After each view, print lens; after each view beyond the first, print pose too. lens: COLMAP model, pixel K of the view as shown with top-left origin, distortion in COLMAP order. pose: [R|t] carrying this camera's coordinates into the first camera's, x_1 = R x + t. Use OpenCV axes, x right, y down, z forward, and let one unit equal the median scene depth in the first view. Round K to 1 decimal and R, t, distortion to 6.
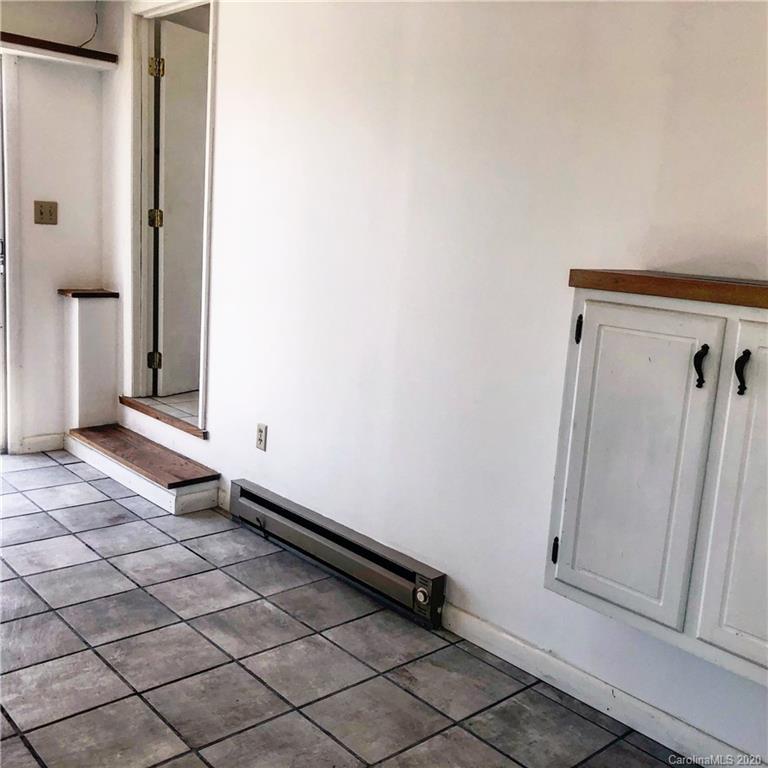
lens RADIAL K [[840.5, 0, 382.3], [0, 840.5, 381.0], [0, 0, 1]] dist [0.023241, 0.000000]
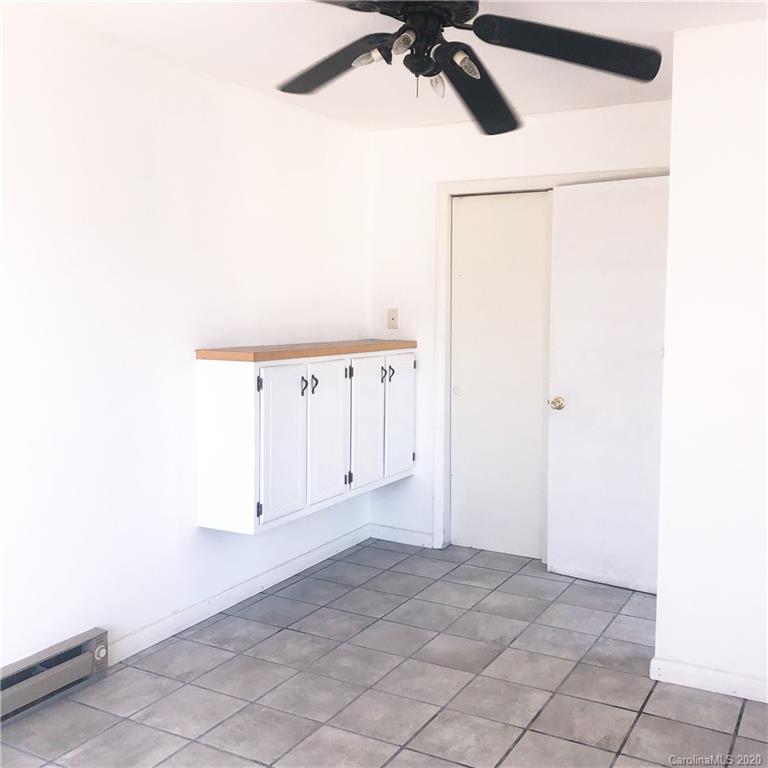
lens RADIAL K [[840.5, 0, 382.7], [0, 840.5, 385.2], [0, 0, 1]] dist [0.023241, 0.000000]
pose [[-0.308436, -0.165113, 0.936806, -1.211488], [0.153290, 0.963322, 0.220256, -0.323380], [-0.938813, 0.211538, -0.271813, 0.969809]]
